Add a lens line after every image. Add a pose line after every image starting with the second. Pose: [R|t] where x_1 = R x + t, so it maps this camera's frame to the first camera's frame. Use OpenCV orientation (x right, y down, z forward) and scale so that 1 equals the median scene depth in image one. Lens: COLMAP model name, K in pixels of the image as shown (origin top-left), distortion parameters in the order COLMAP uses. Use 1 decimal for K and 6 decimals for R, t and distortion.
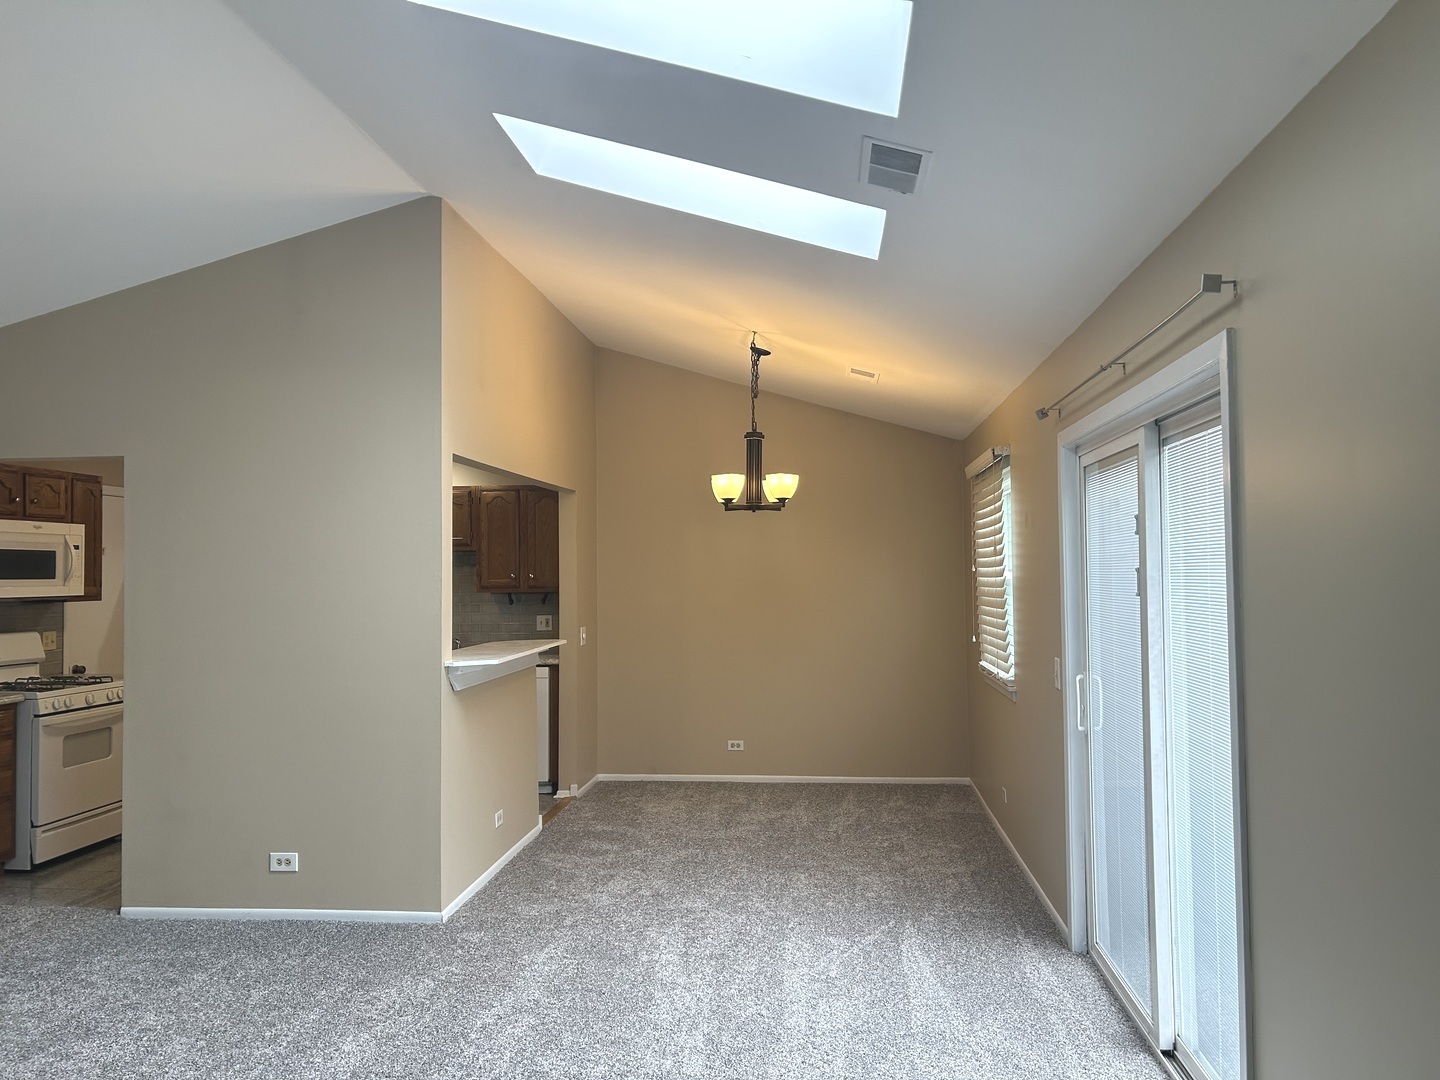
lens RADIAL K [[1081.3, 0, 731.9], [0, 1081.3, 535.6], [0, 0, 1]] dist [0.049472, -0.053054]
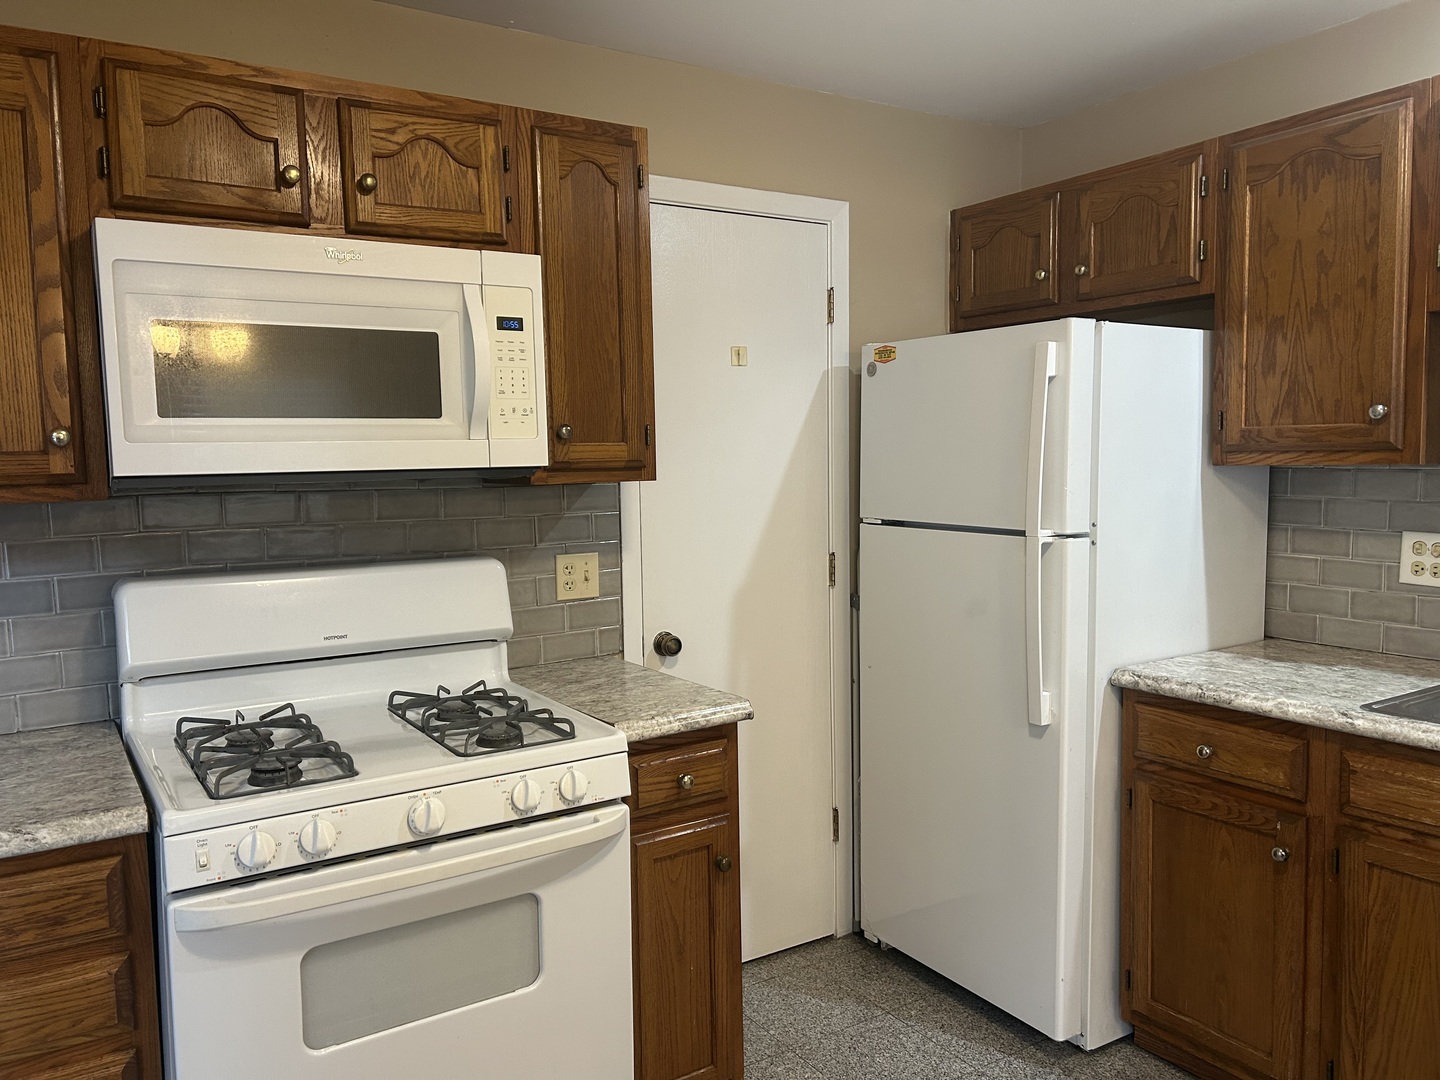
lens RADIAL K [[1081.3, 0, 717.4], [0, 1081.3, 540.8], [0, 0, 1]] dist [0.049472, -0.053054]
pose [[0.601452, 0.065322, -0.796234, -0.296905], [0.039801, 0.992964, 0.111526, 0.043384], [0.797917, -0.098768, 0.594620, 0.864177]]
